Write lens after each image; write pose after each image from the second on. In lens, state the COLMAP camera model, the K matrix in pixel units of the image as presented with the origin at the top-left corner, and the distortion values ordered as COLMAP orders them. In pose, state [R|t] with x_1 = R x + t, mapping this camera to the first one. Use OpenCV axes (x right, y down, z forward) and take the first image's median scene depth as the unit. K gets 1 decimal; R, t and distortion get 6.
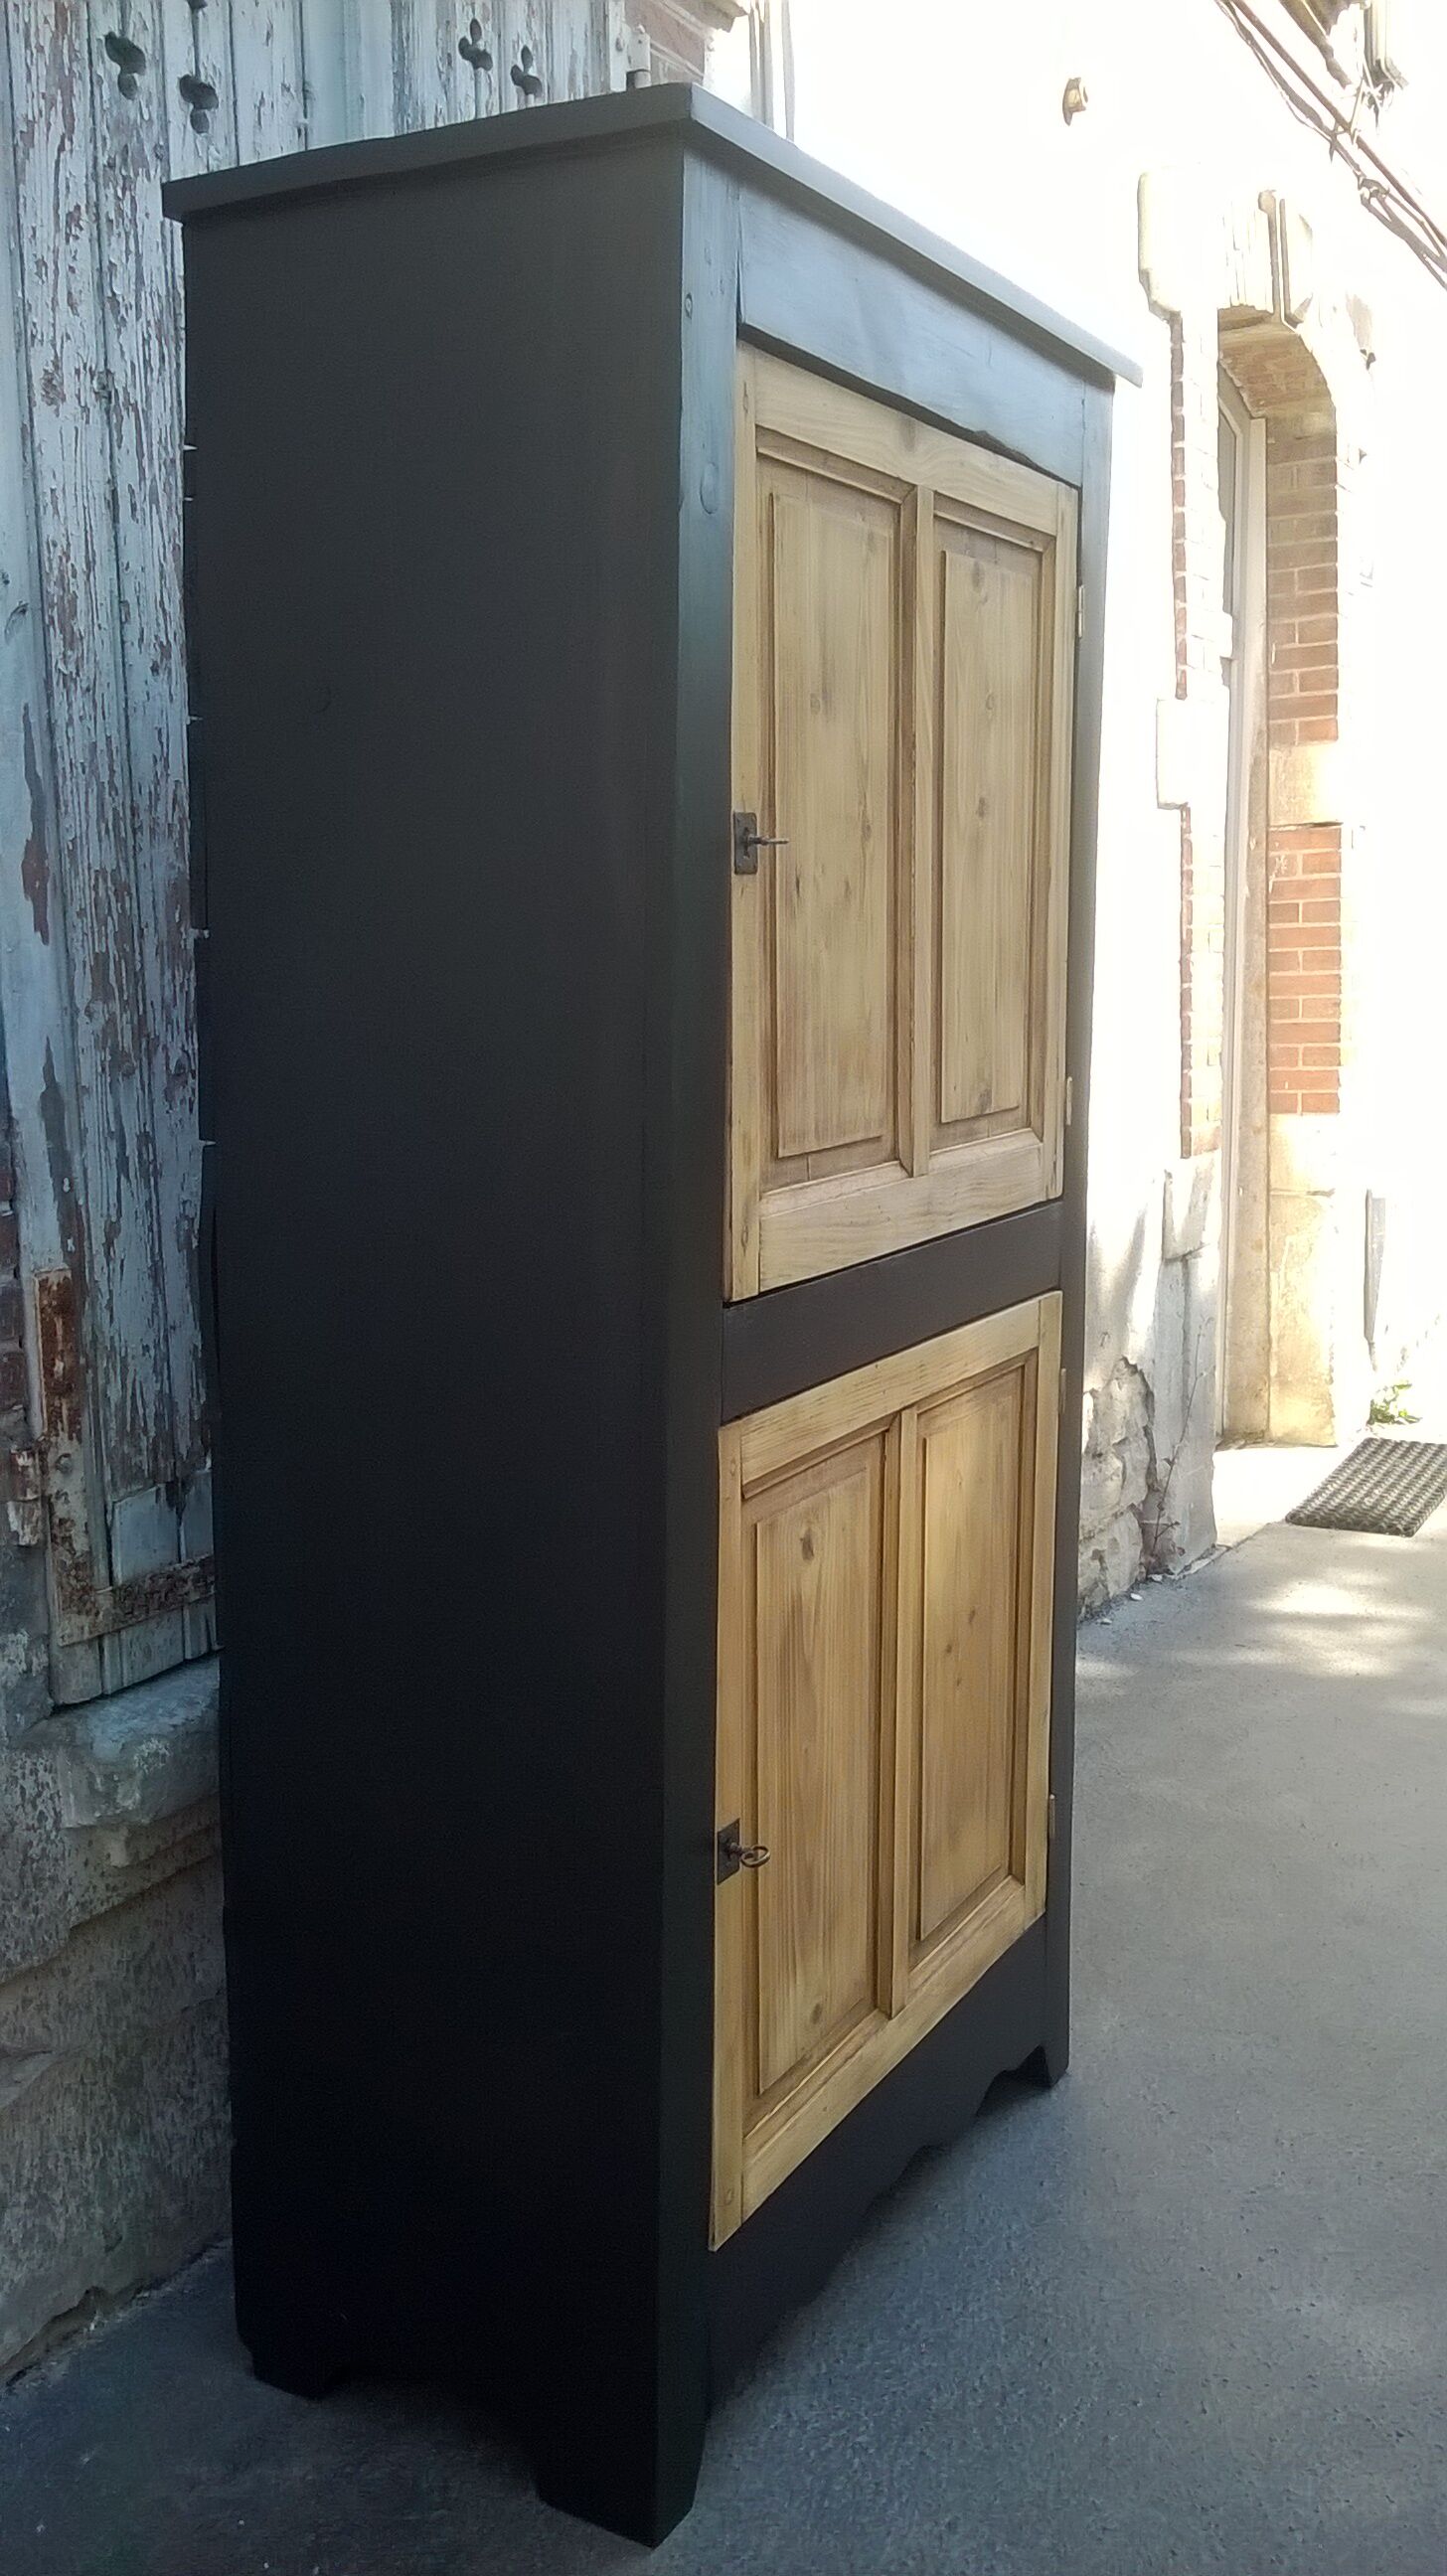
lens RADIAL K [[2297.4, 0, 789.9], [0, 2297.4, 1325.6], [0, 0, 1]] dist [0.028564, -0.143024]
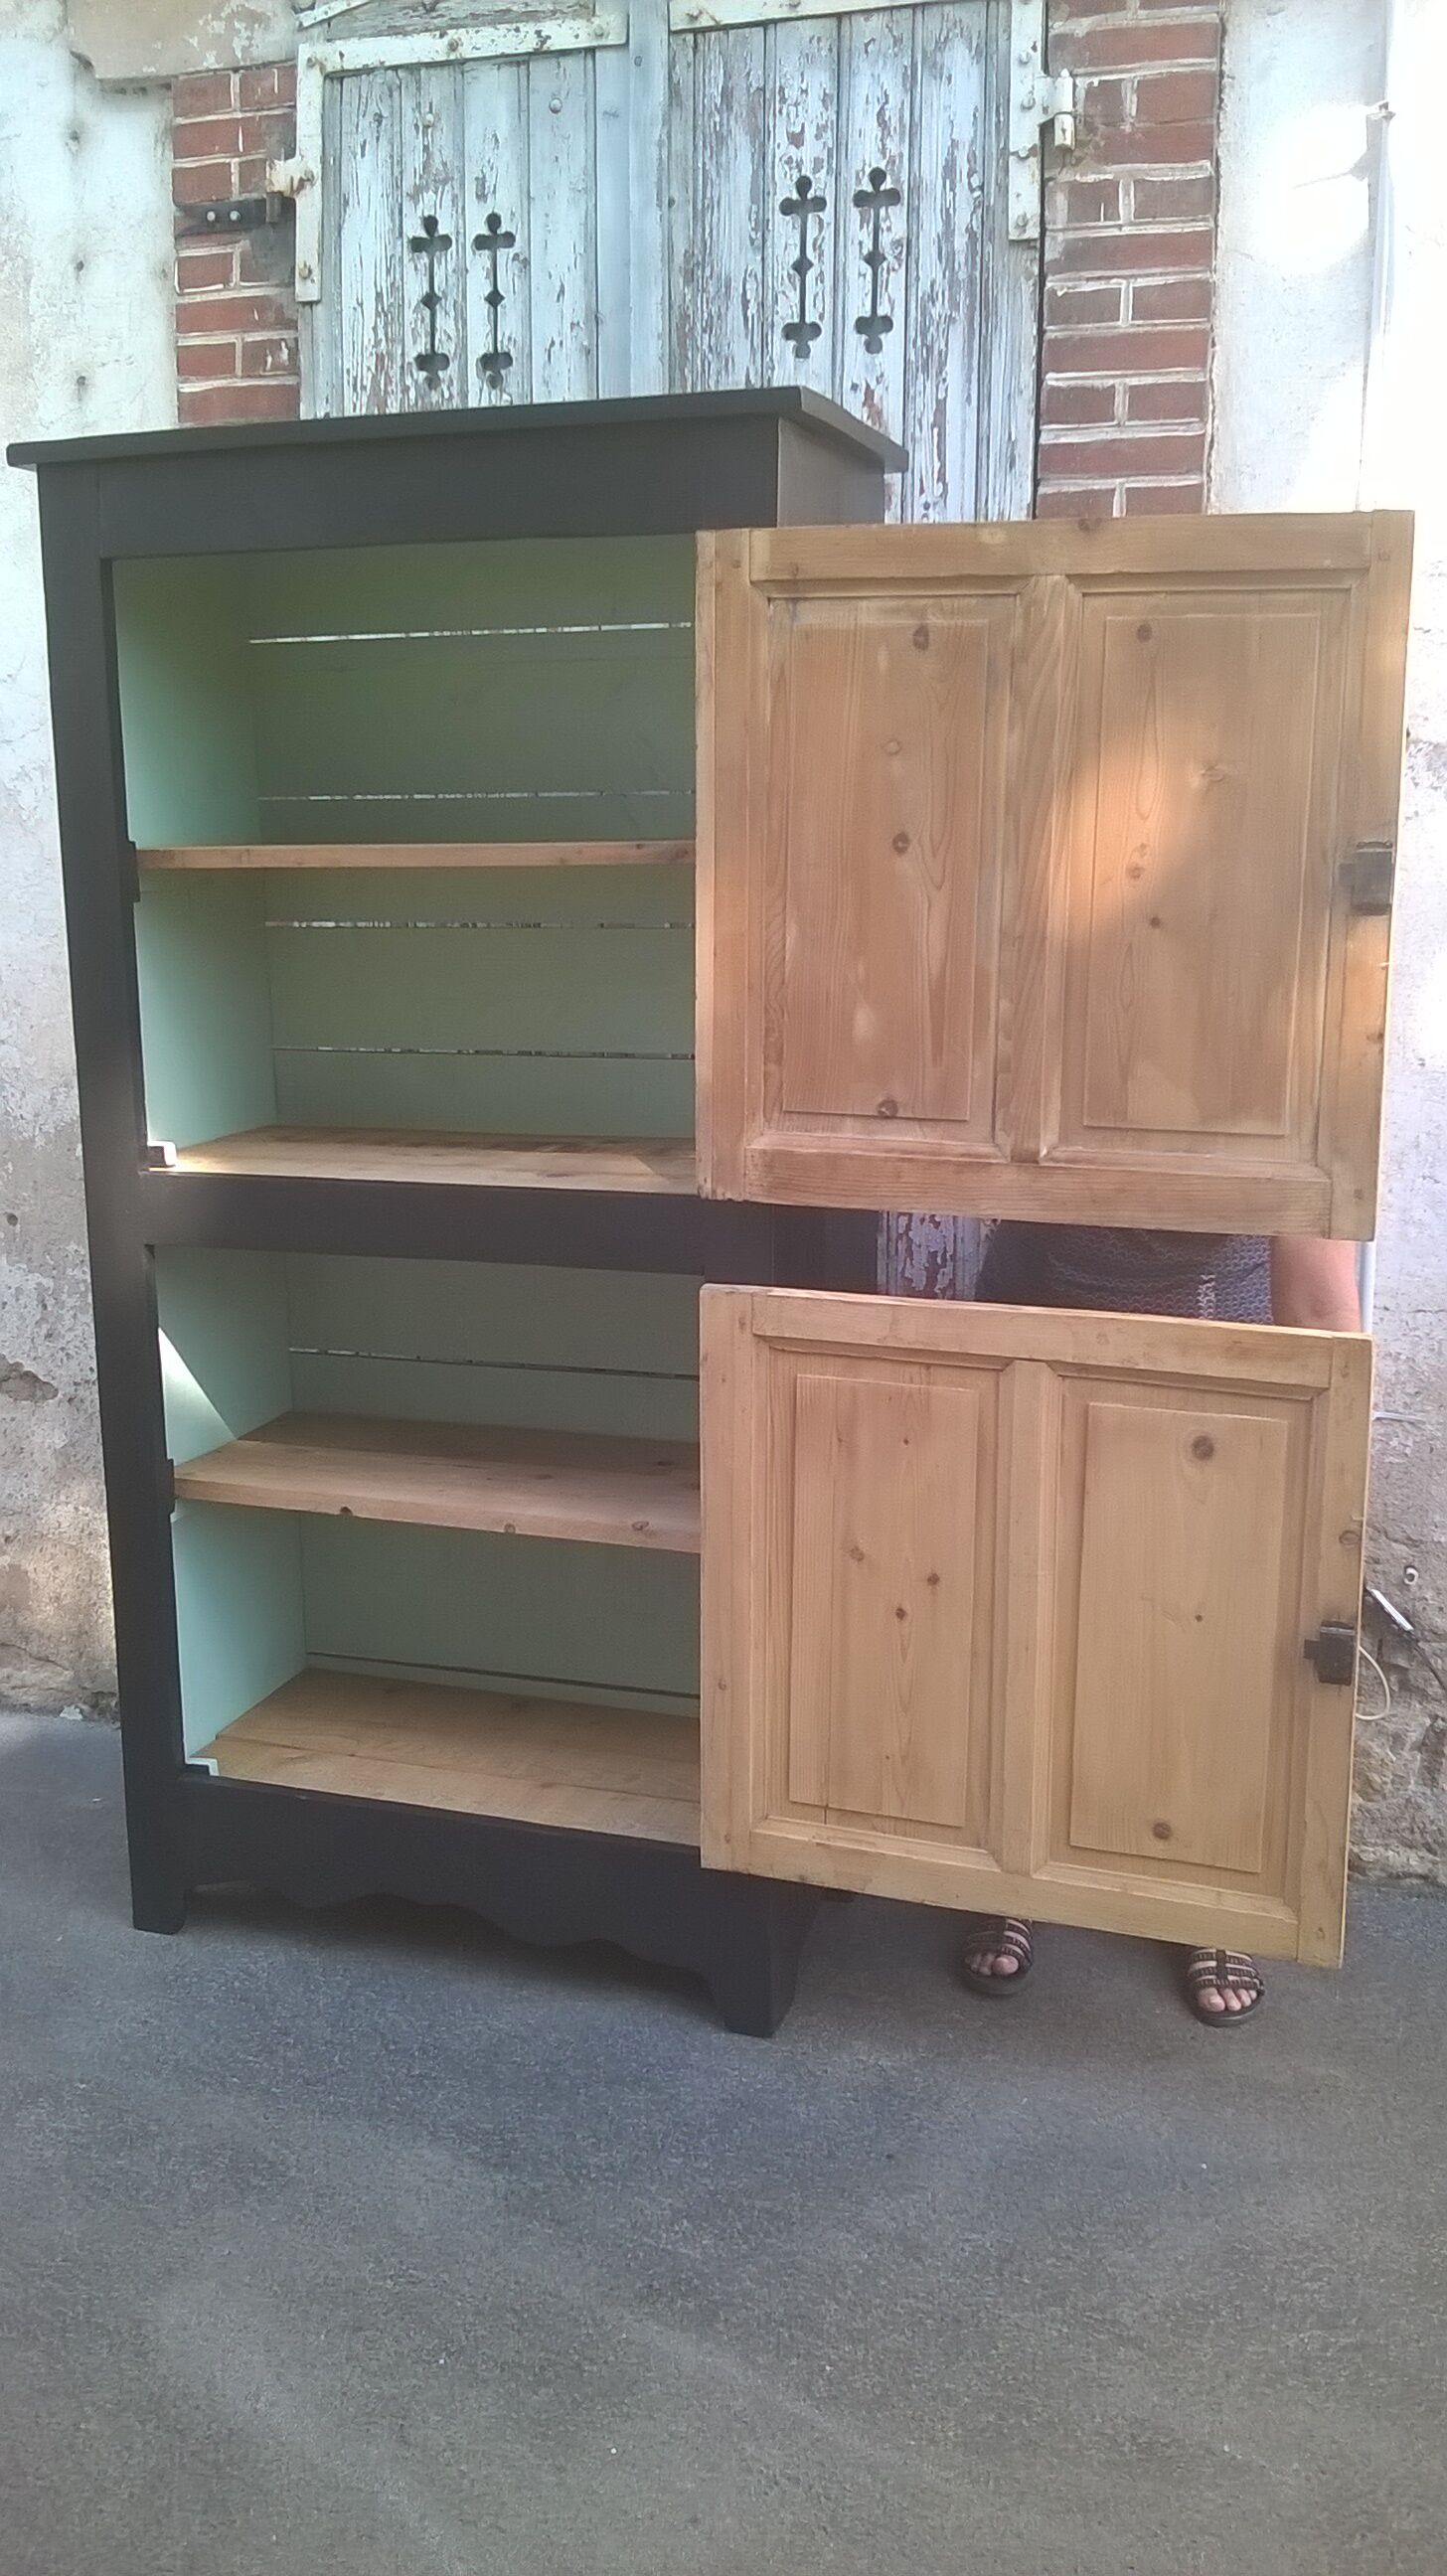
lens RADIAL K [[2297.4, 0, 741.2], [0, 2297.4, 1343.0], [0, 0, 1]] dist [0.028564, -0.143024]
pose [[0.154917, 0.206416, -0.966123, 1.328405], [-0.173711, 0.968384, 0.179044, -0.207665], [0.972536, 0.140089, 0.185875, 0.940708]]
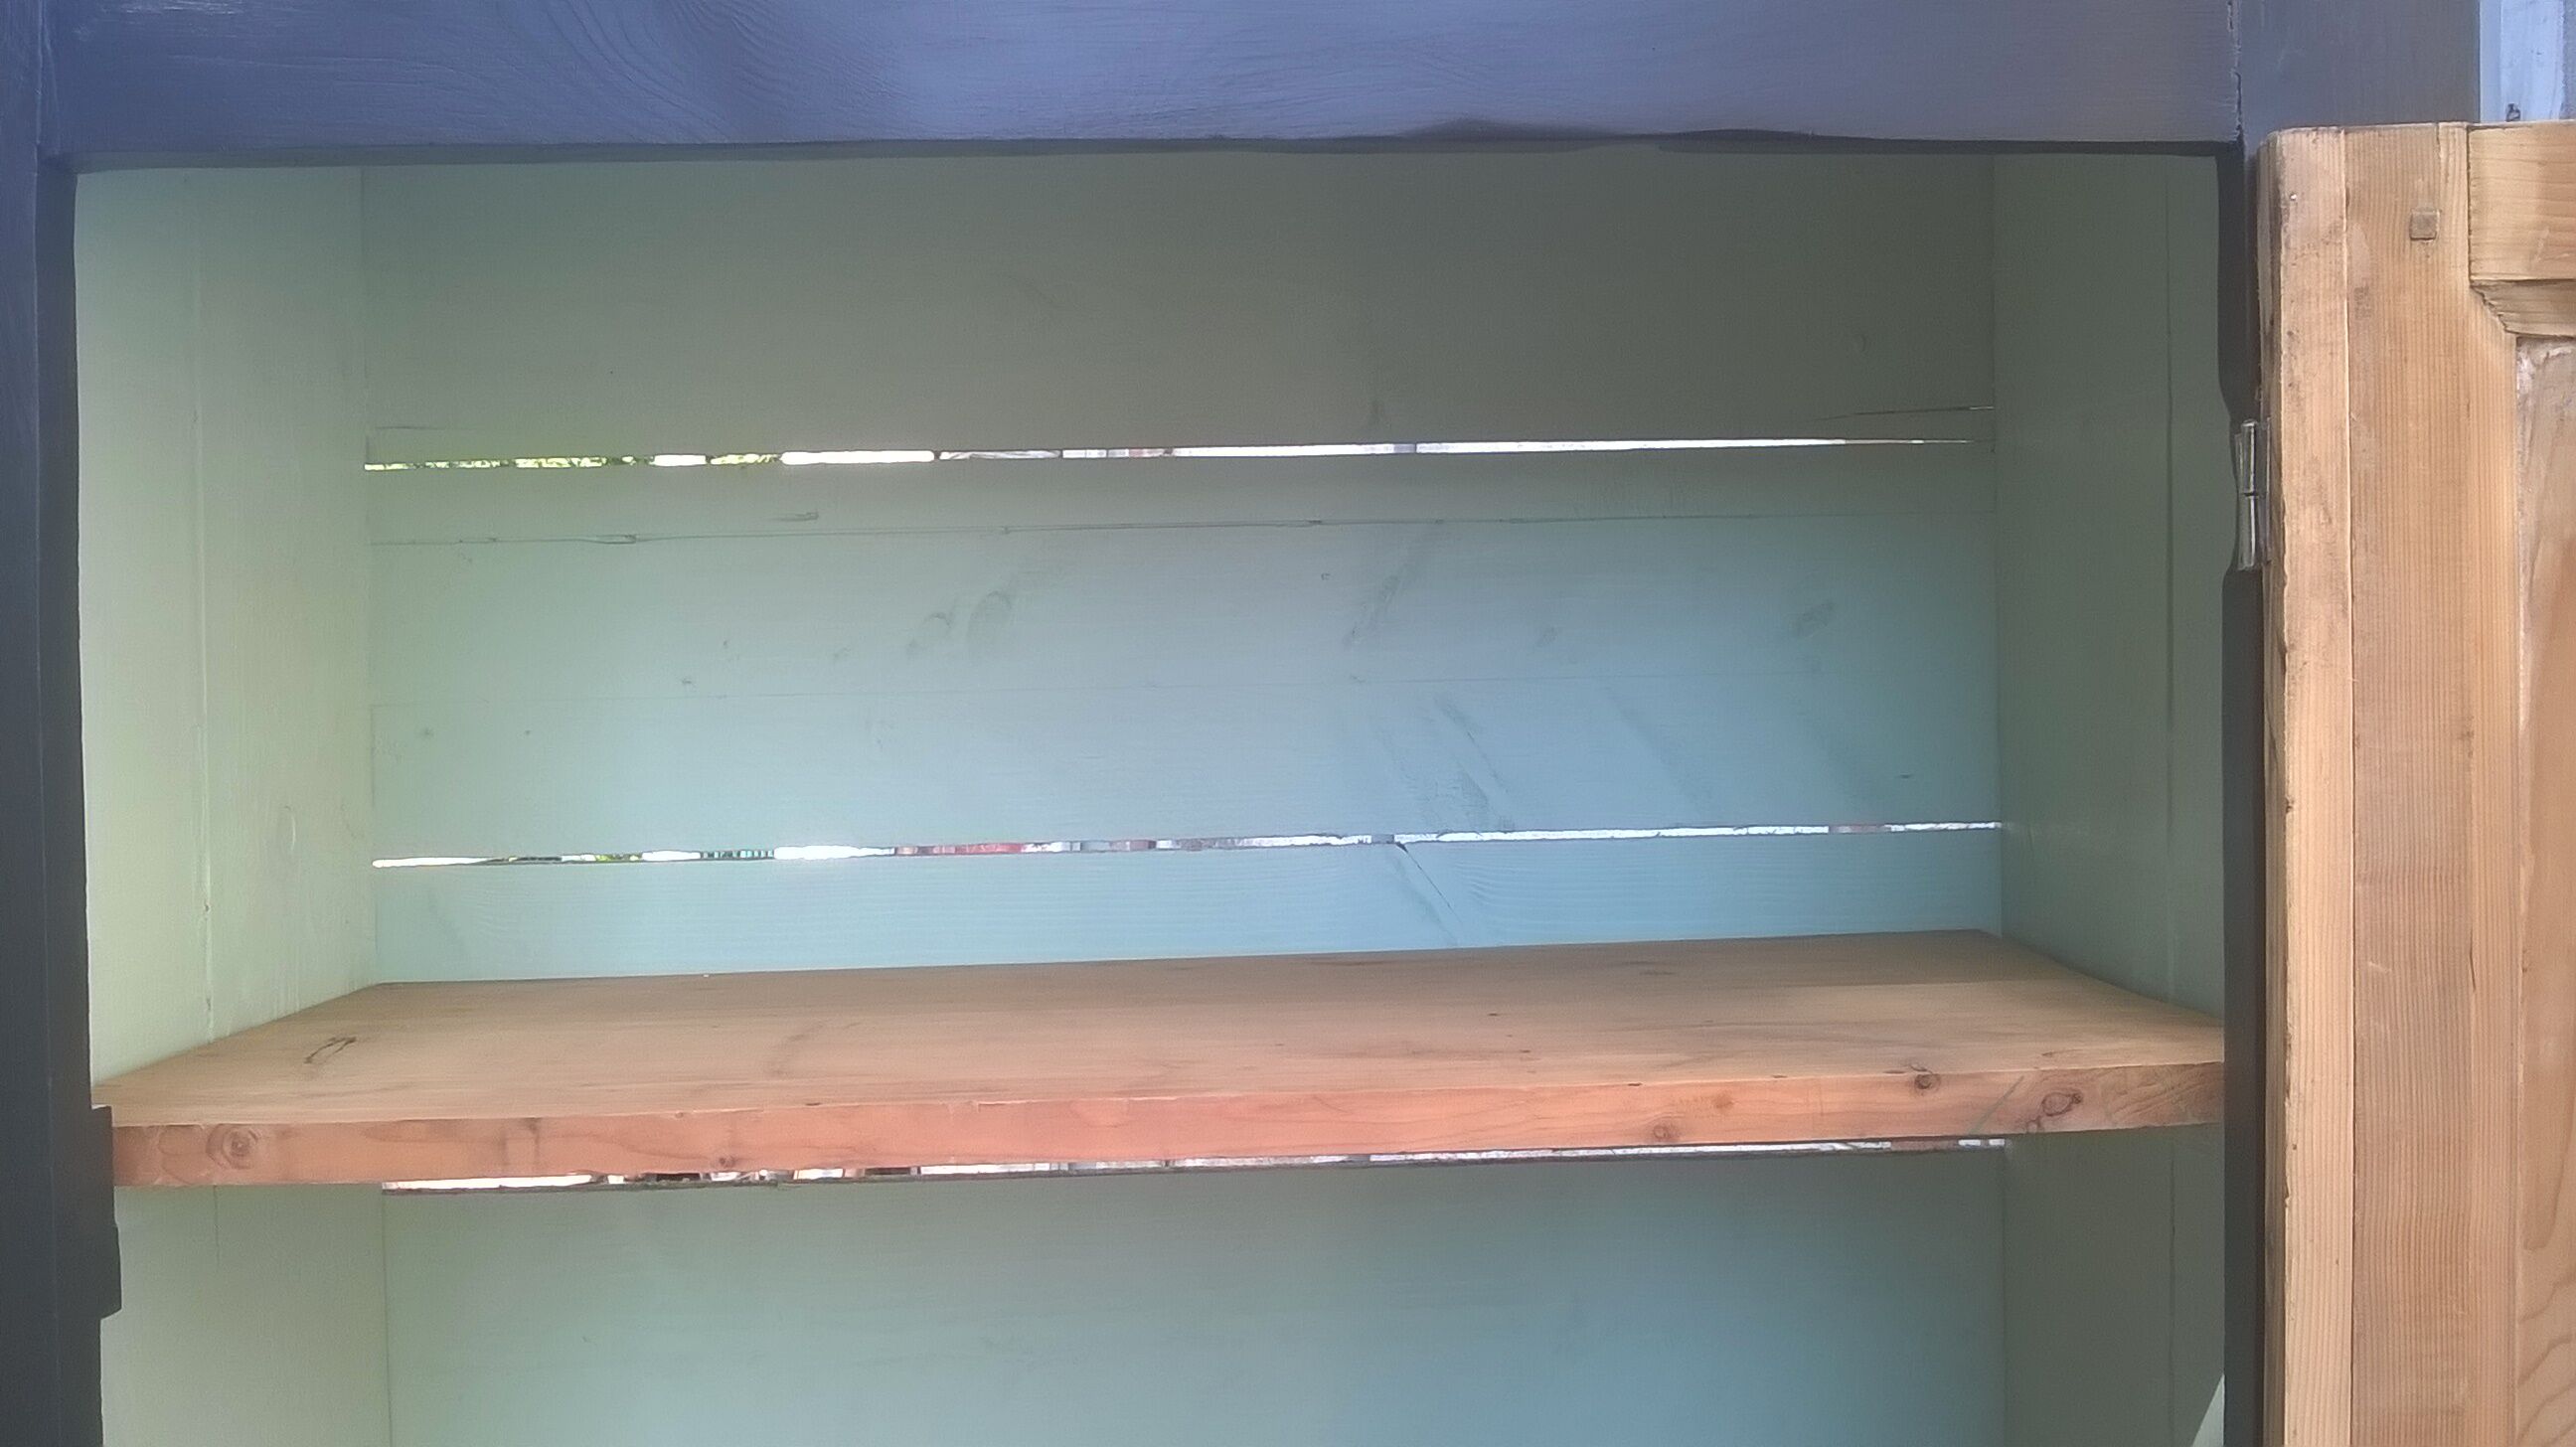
lens RADIAL K [[2297.4, 0, 1312.1], [0, 2297.4, 643.7], [0, 0, 1]] dist [0.028564, -0.143024]
pose [[0.283163, -0.014204, -0.958967, 0.448955], [-0.153338, 0.986357, -0.059887, -0.266981], [0.946734, 0.164004, 0.277122, 0.852105]]
